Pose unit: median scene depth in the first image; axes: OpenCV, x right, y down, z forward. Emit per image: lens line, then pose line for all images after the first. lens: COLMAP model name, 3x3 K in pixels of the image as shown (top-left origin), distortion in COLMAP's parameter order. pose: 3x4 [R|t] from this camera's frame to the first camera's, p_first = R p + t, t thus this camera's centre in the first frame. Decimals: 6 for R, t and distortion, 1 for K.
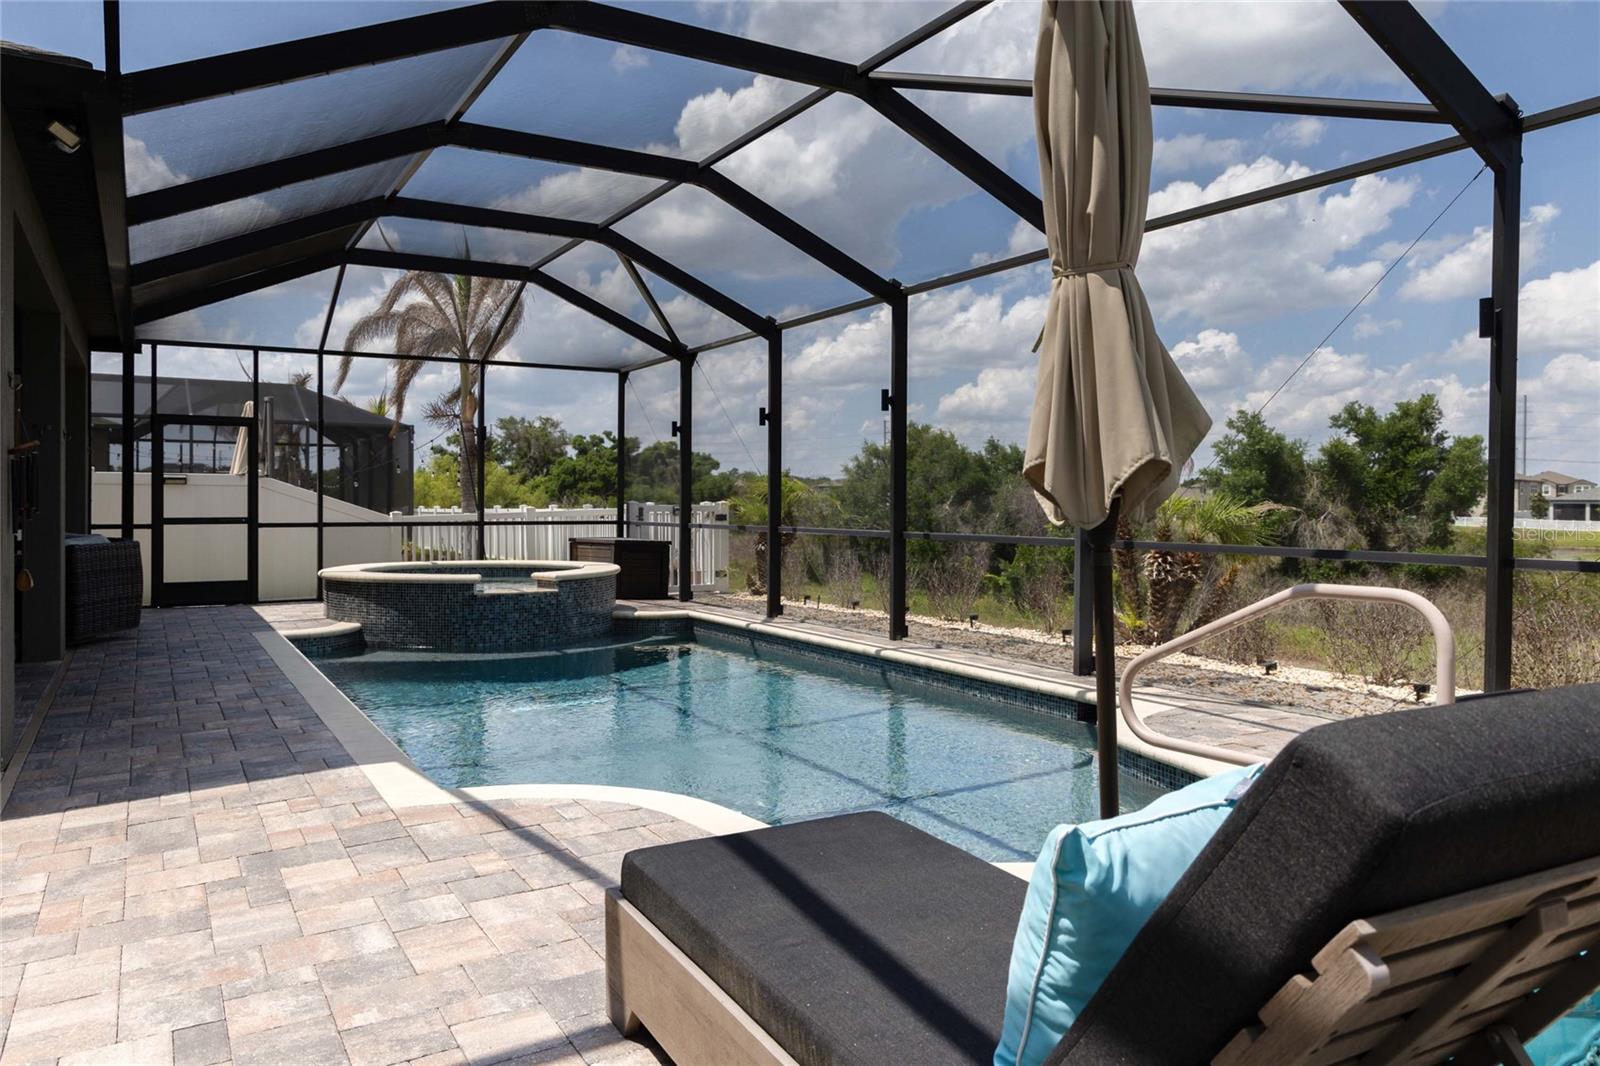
lens RADIAL K [[1114.8, 0, 803.2], [0, 1114.8, 532.7], [0, 0, 1]] dist [0.009742, -0.001969]
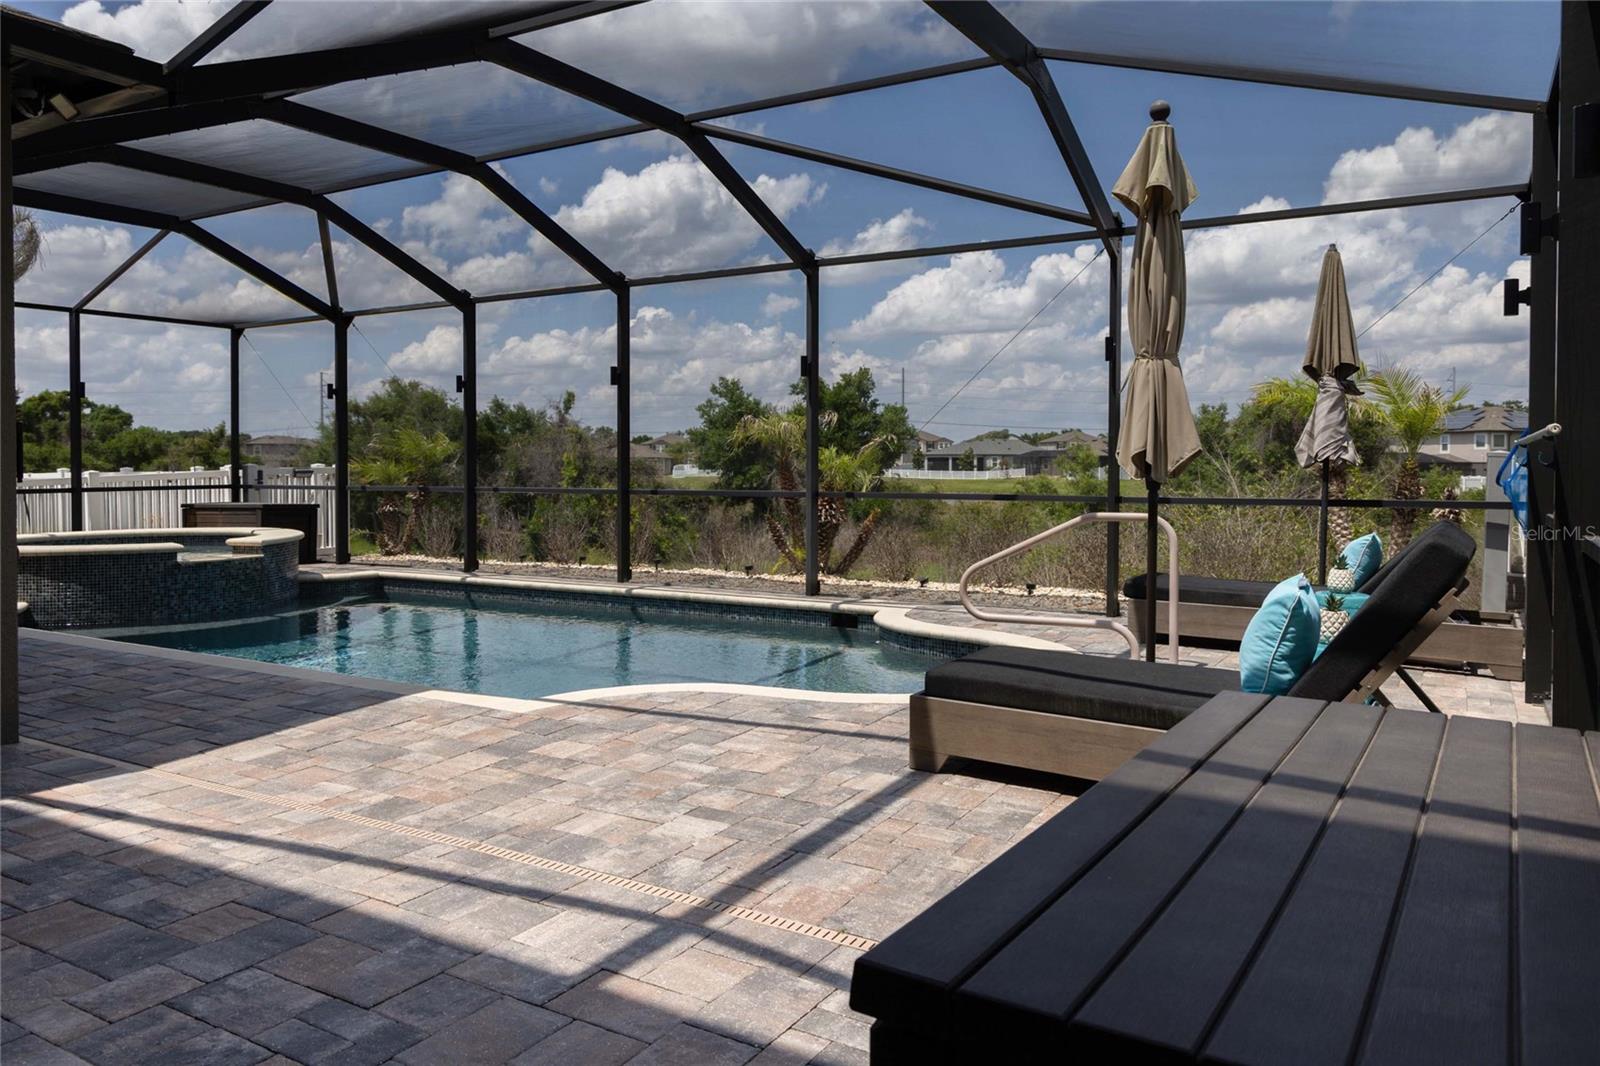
lens RADIAL K [[1114.8, 0, 807.2], [0, 1114.8, 521.9], [0, 0, 1]] dist [0.009742, -0.001969]
pose [[0.877785, -0.034300, 0.477825, -0.195986], [0.020379, 0.999204, 0.034290, -0.001798], [-0.478620, -0.020362, 0.877786, -0.074581]]
